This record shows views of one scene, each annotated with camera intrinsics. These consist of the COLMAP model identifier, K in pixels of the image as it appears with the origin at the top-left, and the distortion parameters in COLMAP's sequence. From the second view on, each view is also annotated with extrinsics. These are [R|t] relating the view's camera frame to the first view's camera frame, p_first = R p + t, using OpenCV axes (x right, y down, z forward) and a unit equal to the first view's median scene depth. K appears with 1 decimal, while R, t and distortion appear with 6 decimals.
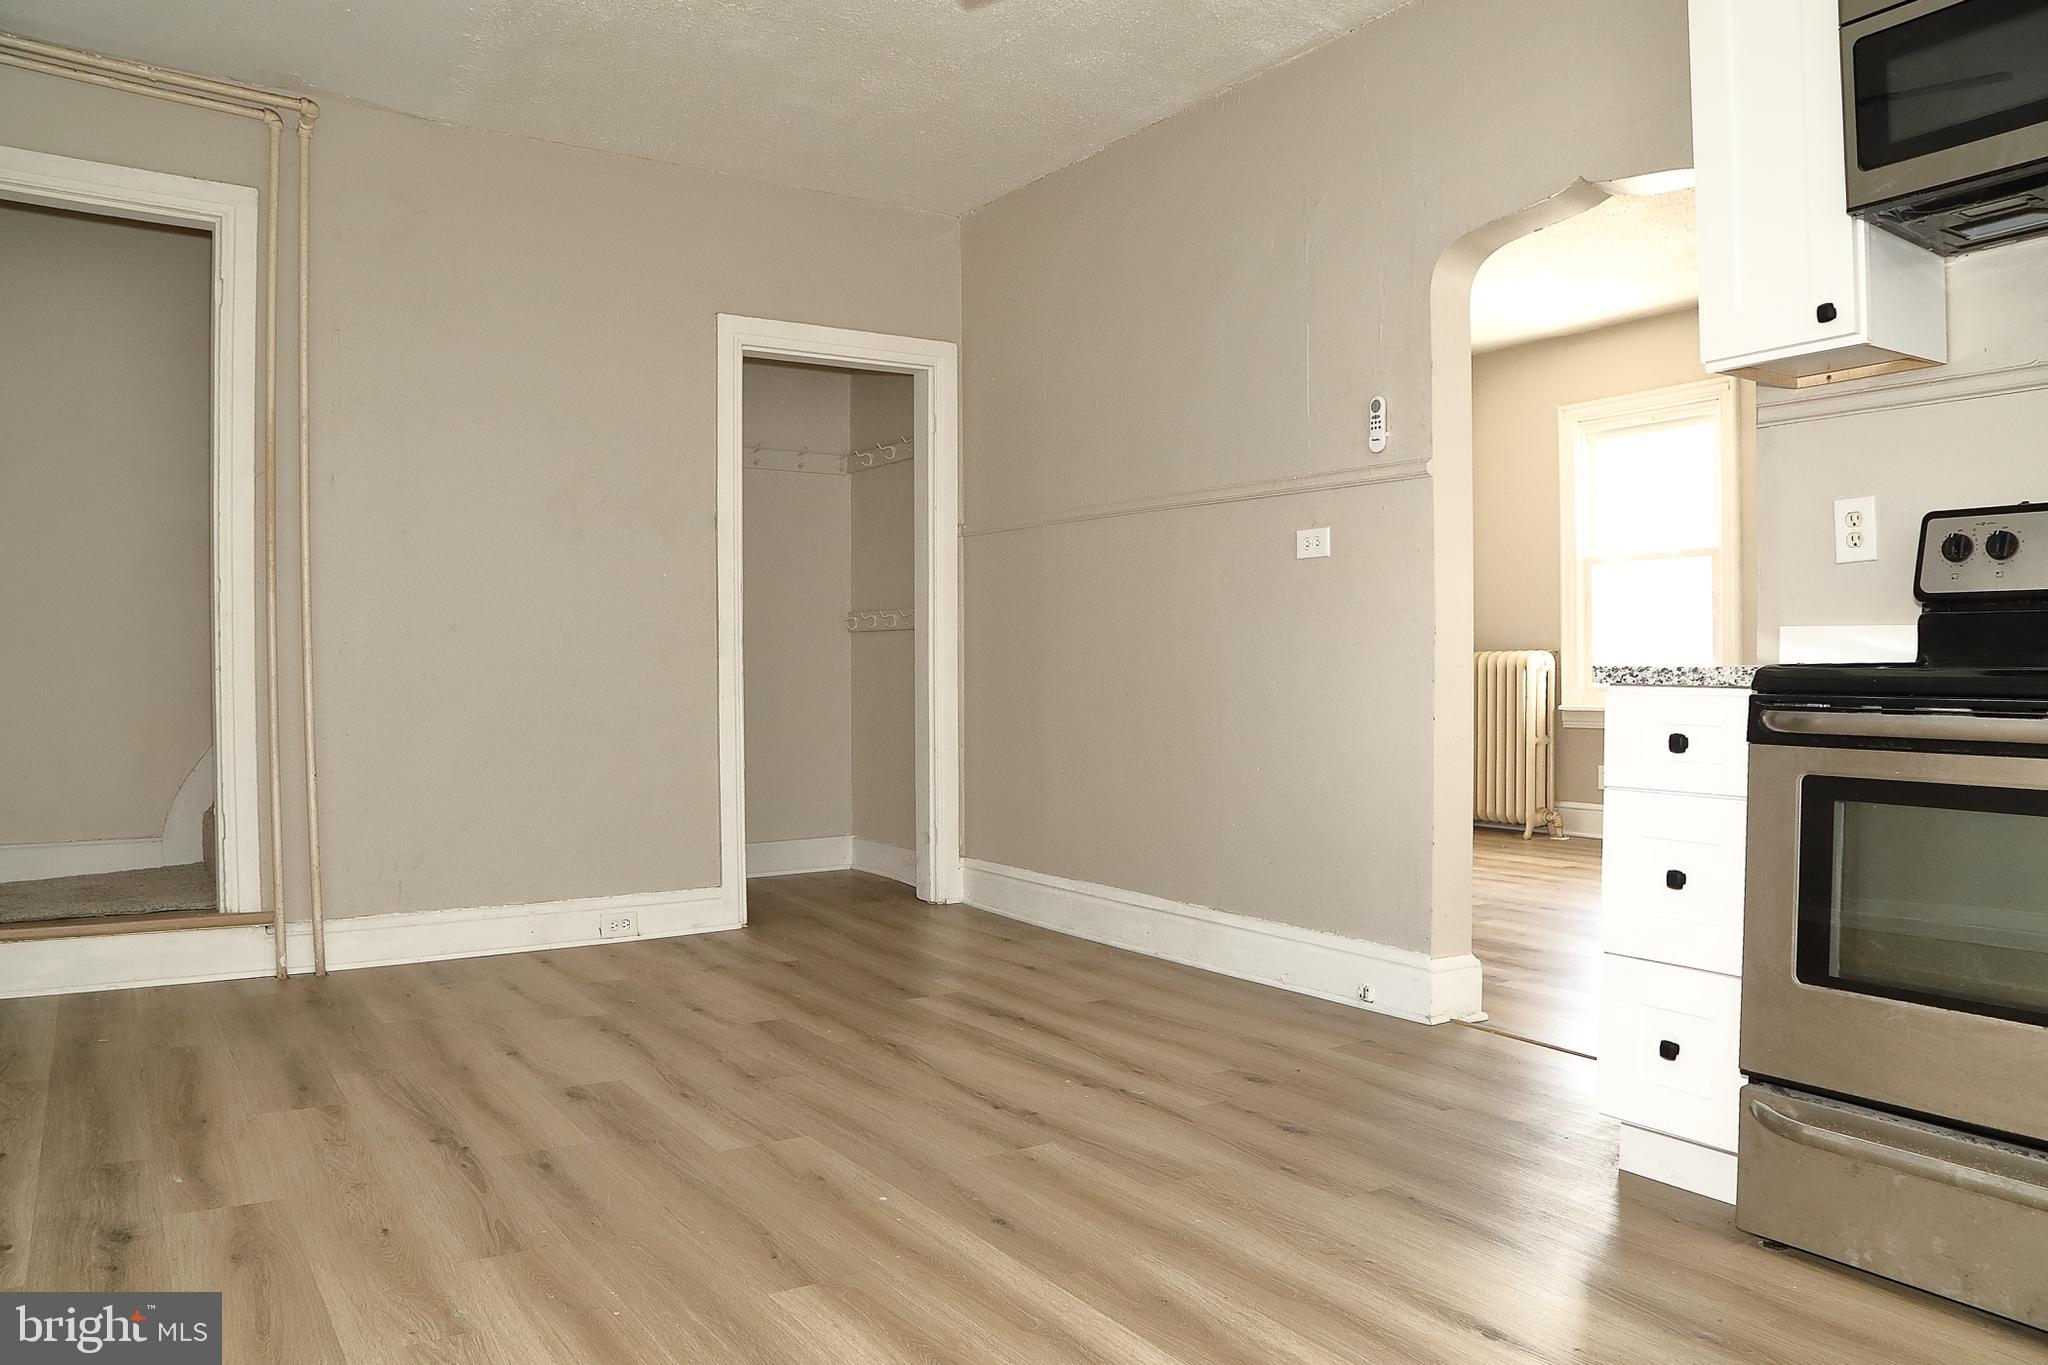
lens RADIAL K [[1464.8, 0, 1004.0], [0, 1464.8, 690.7], [0, 0, 1]] dist [-0.118750, 0.069405]
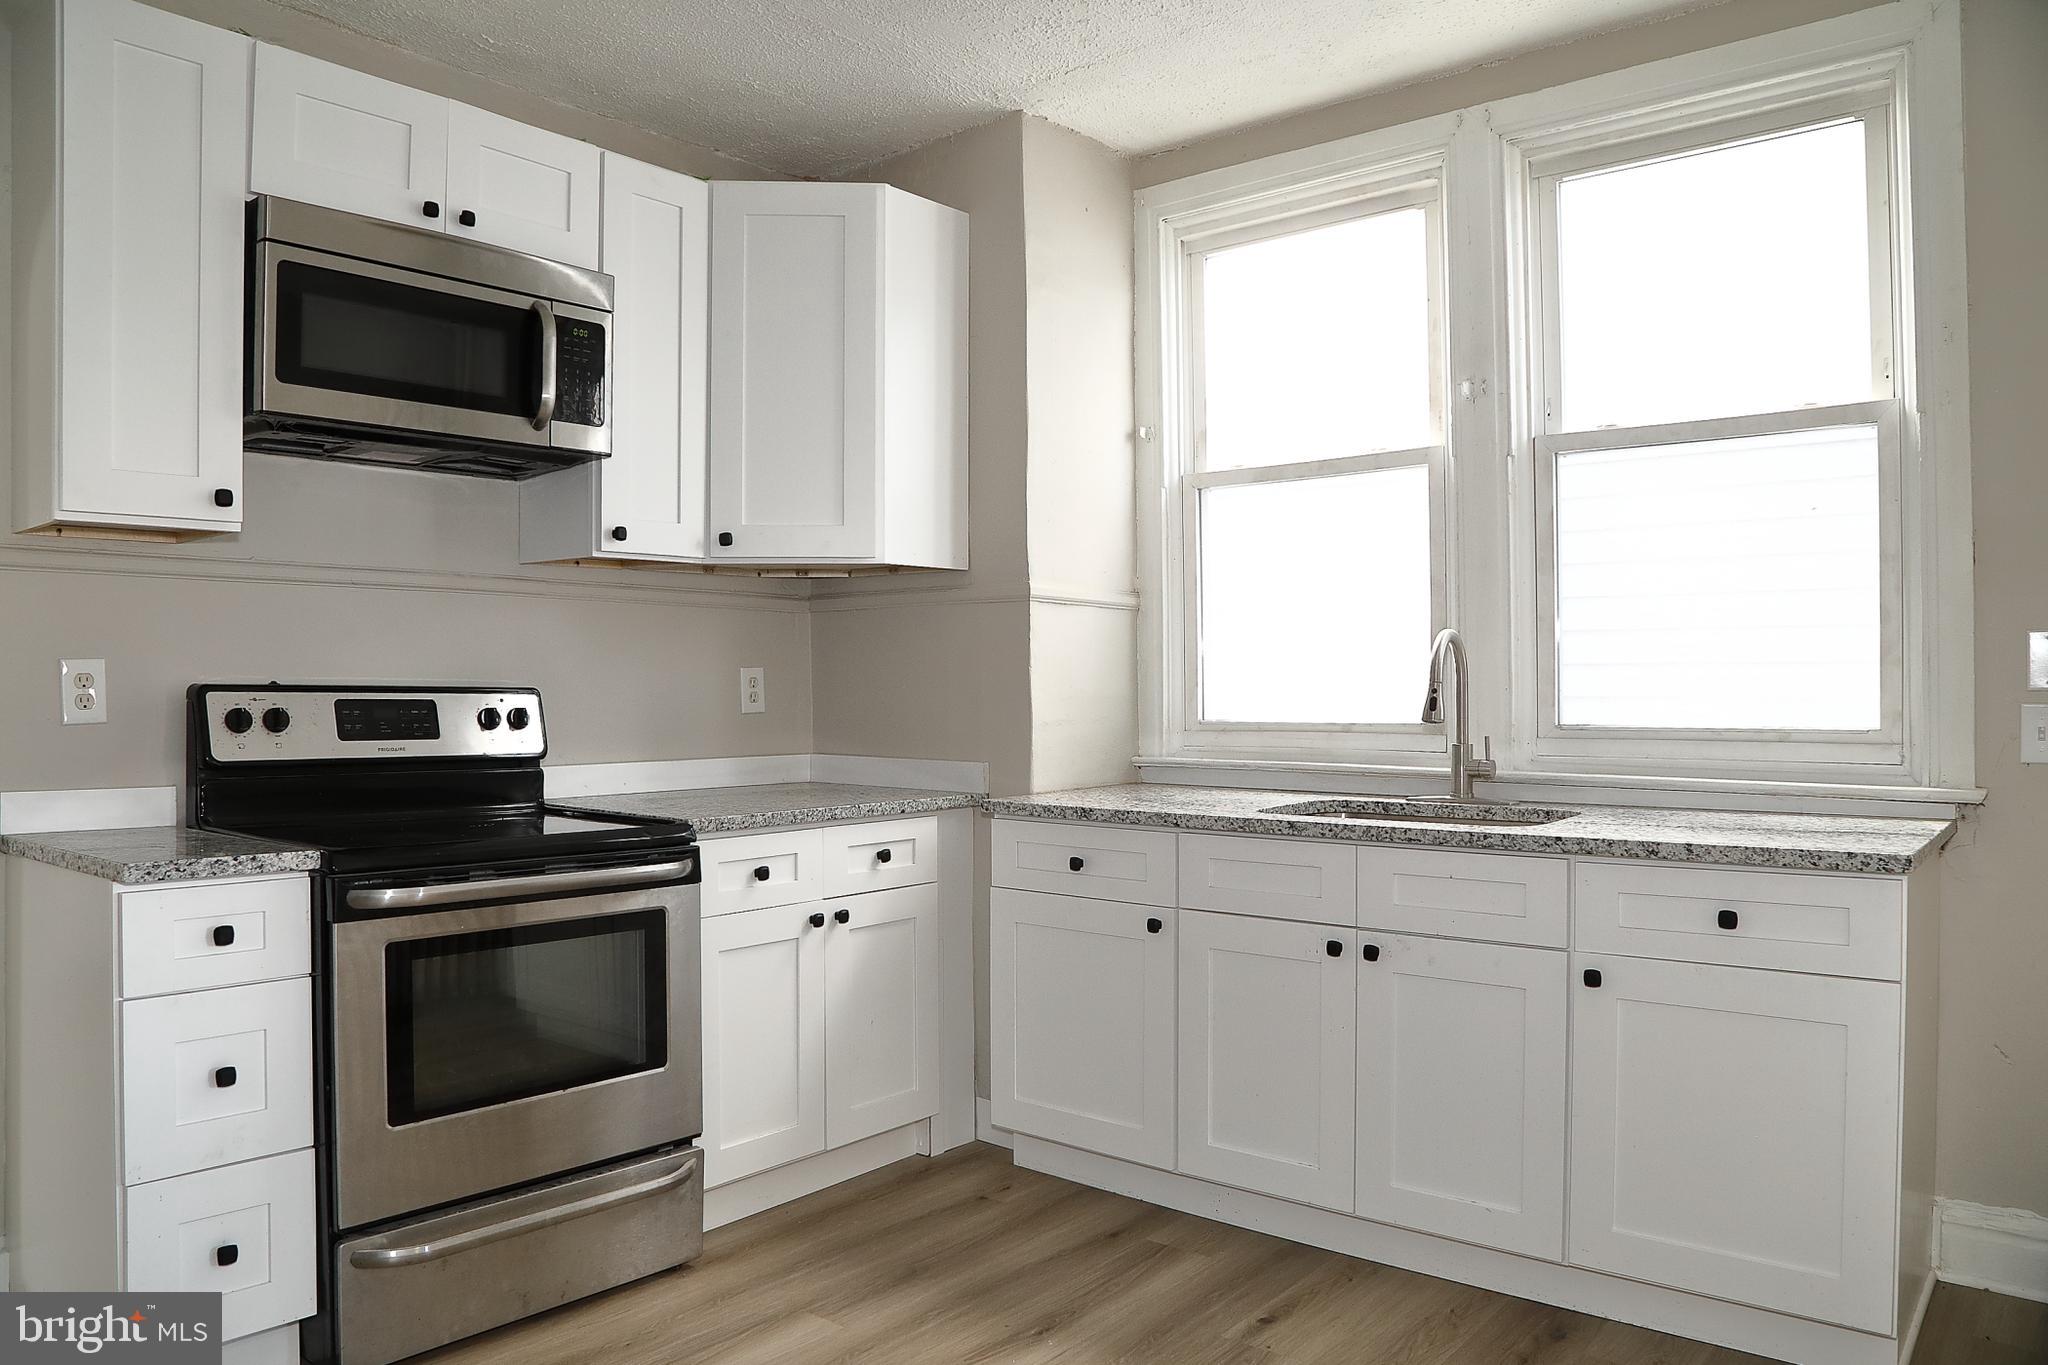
lens RADIAL K [[1430.2, 0, 1024.0], [0, 1430.2, 682.5], [0, 0, 1]] dist [-0.115936, 0.061181]
pose [[-0.303387, 0.010731, 0.952807, -0.459171], [0.019422, 0.999798, -0.005076, -0.093776], [-0.952669, 0.016965, -0.303534, 0.609349]]
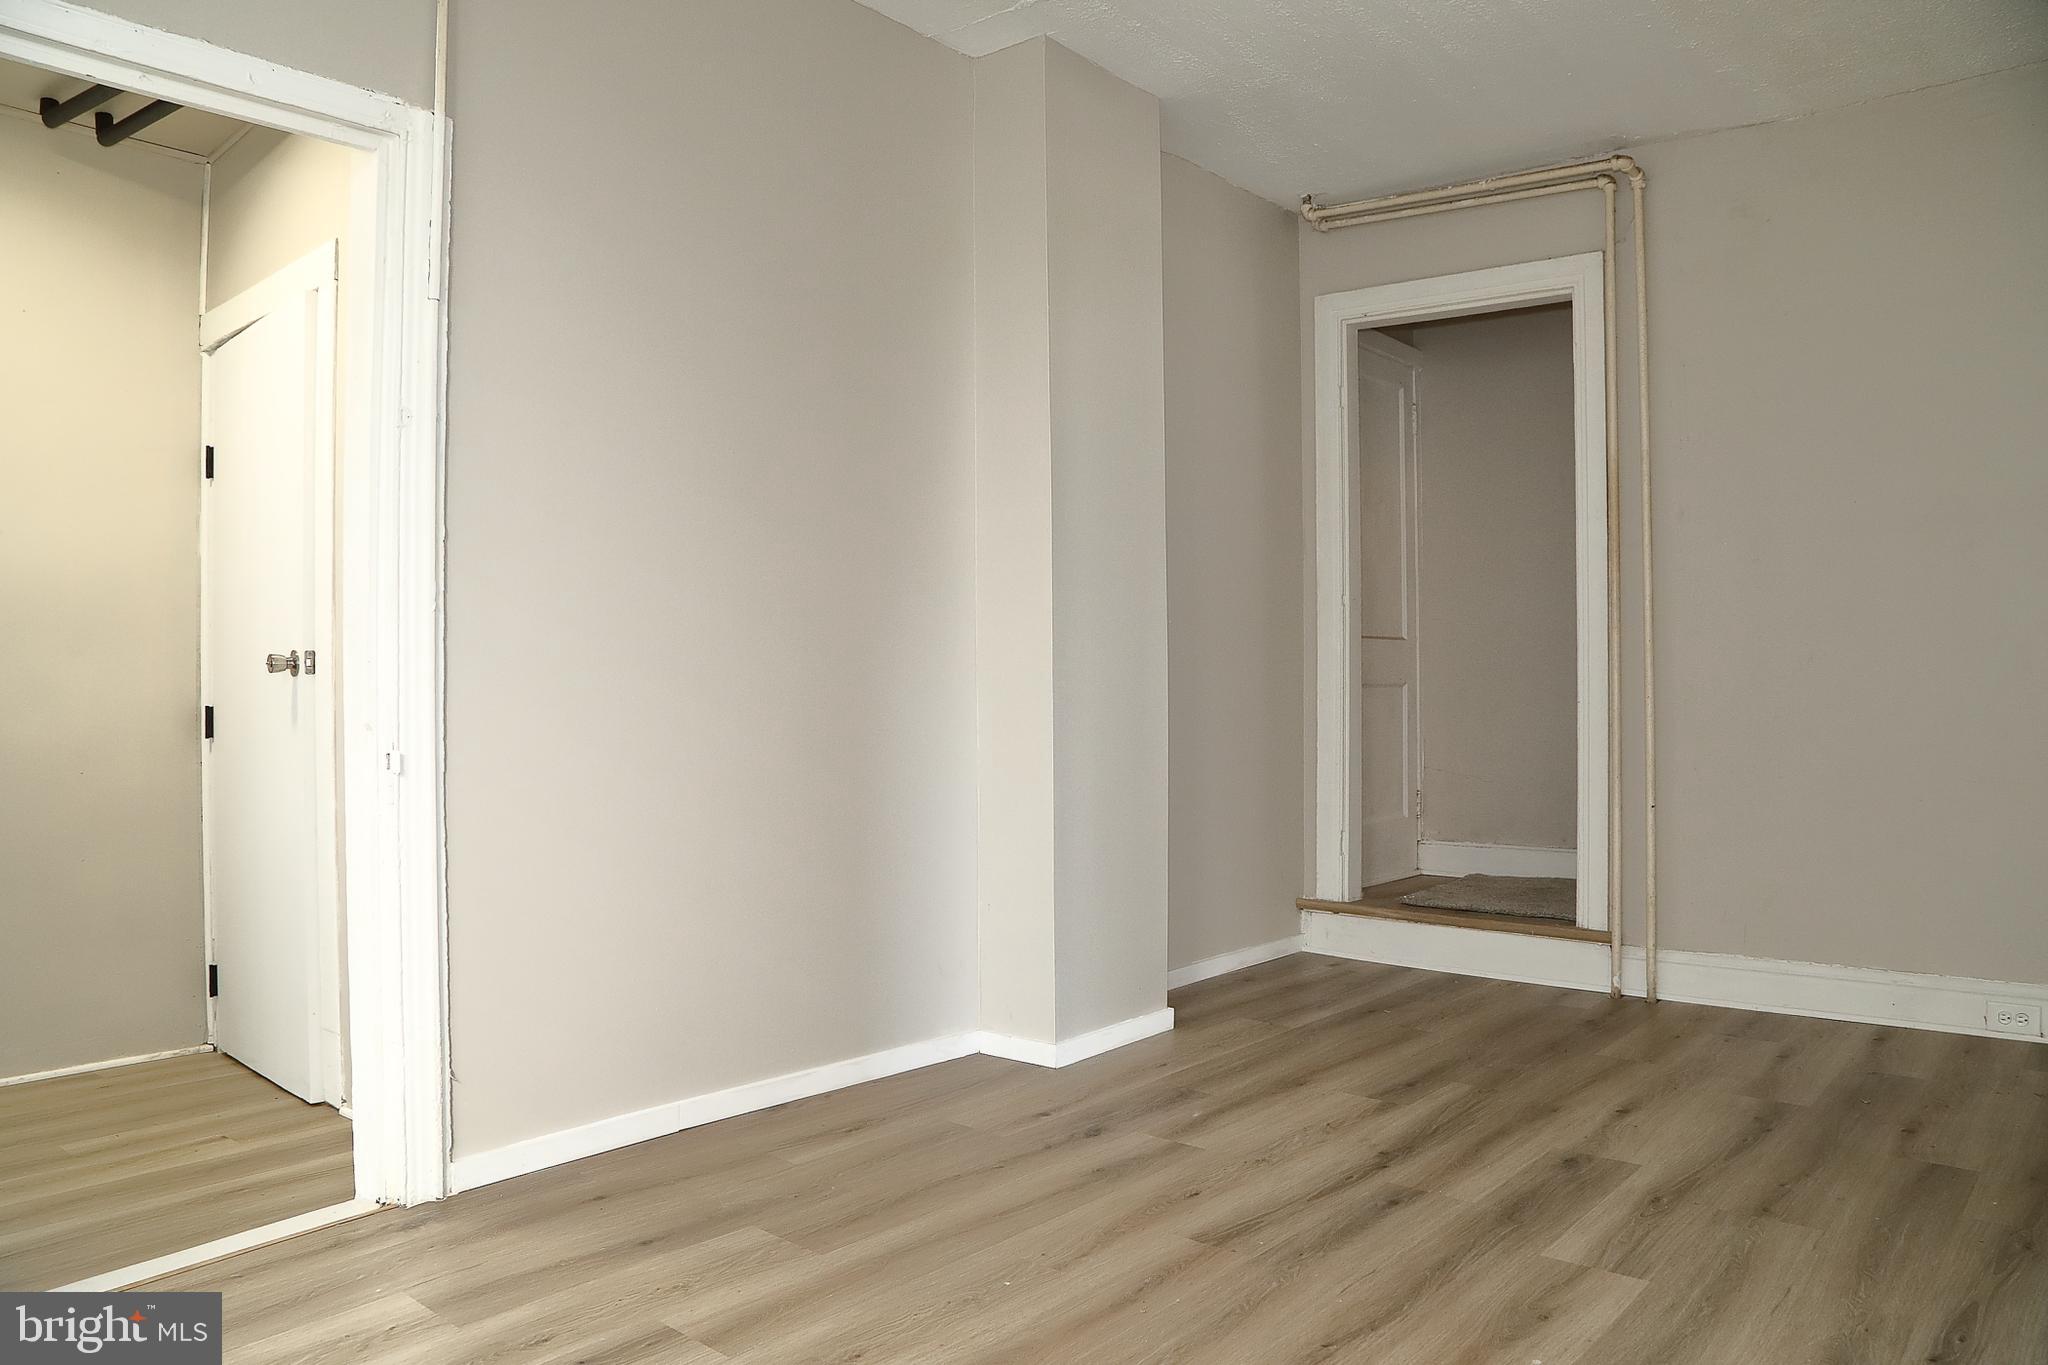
lens RADIAL K [[1430.2, 0, 1024.0], [0, 1430.2, 682.5], [0, 0, 1]] dist [-0.115936, 0.061181]
pose [[0.294938, -0.000808, -0.955516, 0.486501], [-0.009908, 0.999943, -0.003904, -0.030136], [0.955465, 0.010619, 0.294913, 0.387562]]
